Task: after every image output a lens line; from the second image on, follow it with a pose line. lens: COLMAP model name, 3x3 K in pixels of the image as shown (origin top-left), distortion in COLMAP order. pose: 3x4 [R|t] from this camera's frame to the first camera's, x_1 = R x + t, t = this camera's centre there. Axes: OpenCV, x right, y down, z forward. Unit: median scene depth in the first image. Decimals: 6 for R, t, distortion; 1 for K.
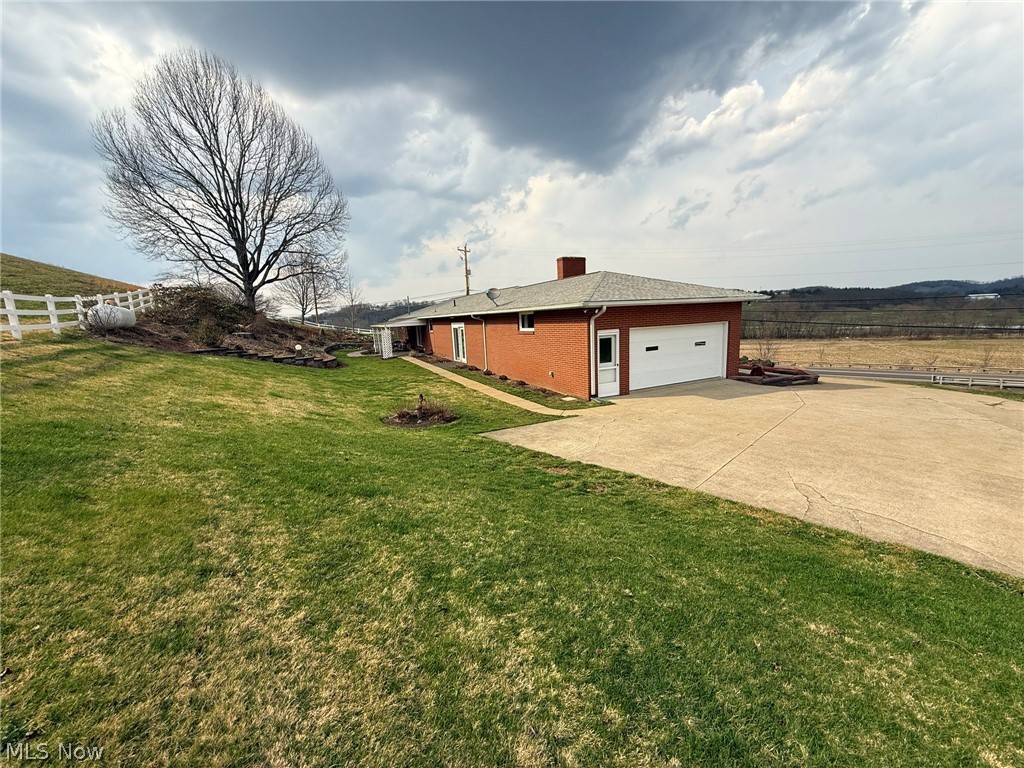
lens RADIAL K [[406.8, 0, 510.0], [0, 406.8, 384.2], [0, 0, 1]] dist [-0.000348, -0.000056]
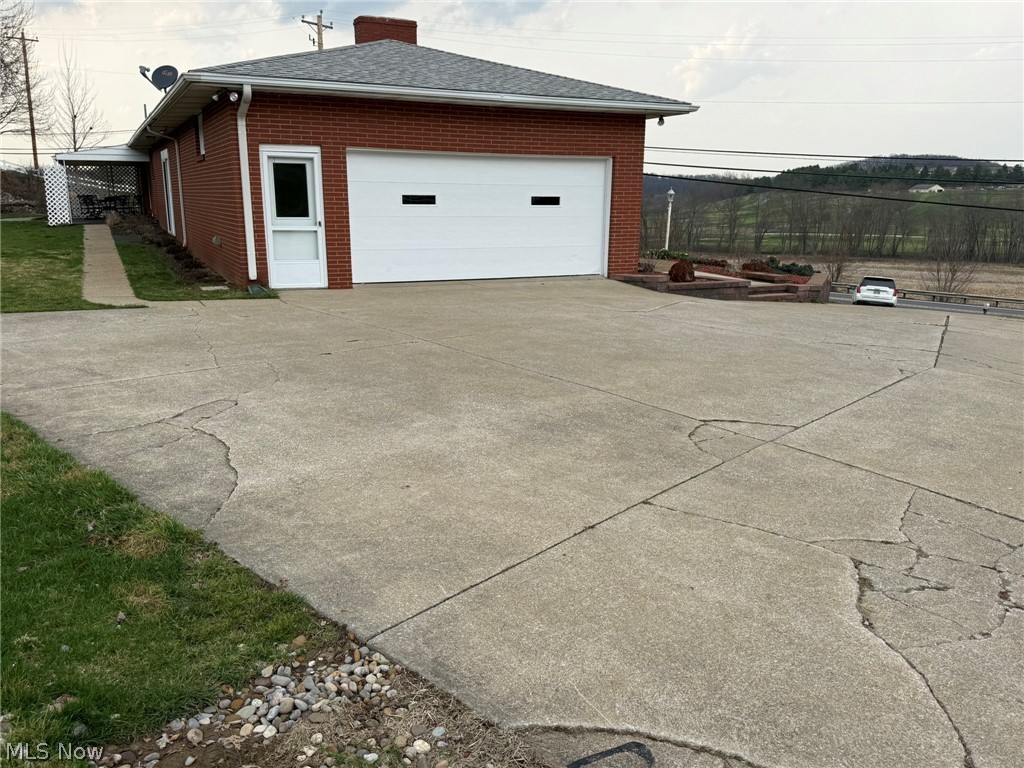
lens RADIAL K [[830.0, 0, 512.0], [0, 830.0, 384.0], [0, 0, 1]] dist [0.008098, 0.002015]
pose [[0.998041, 0.054811, 0.030152, 0.242843], [-0.056634, 0.996384, 0.063341, 0.034328], [-0.026571, -0.064925, 0.997536, 0.002138]]
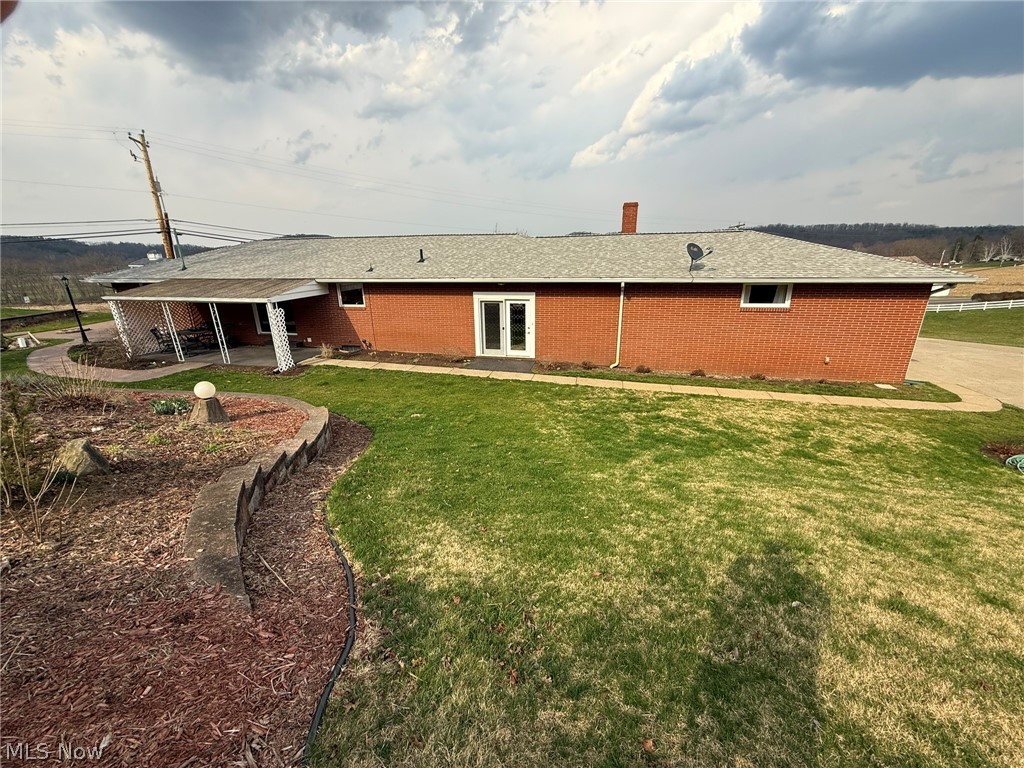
lens RADIAL K [[406.8, 0, 510.0], [0, 406.8, 384.2], [0, 0, 1]] dist [-0.000348, -0.000056]
pose [[0.640155, -0.199547, 0.741878, -0.588226], [0.109743, 0.979527, 0.168772, -0.120192], [-0.760367, -0.026624, 0.648947, 0.616052]]
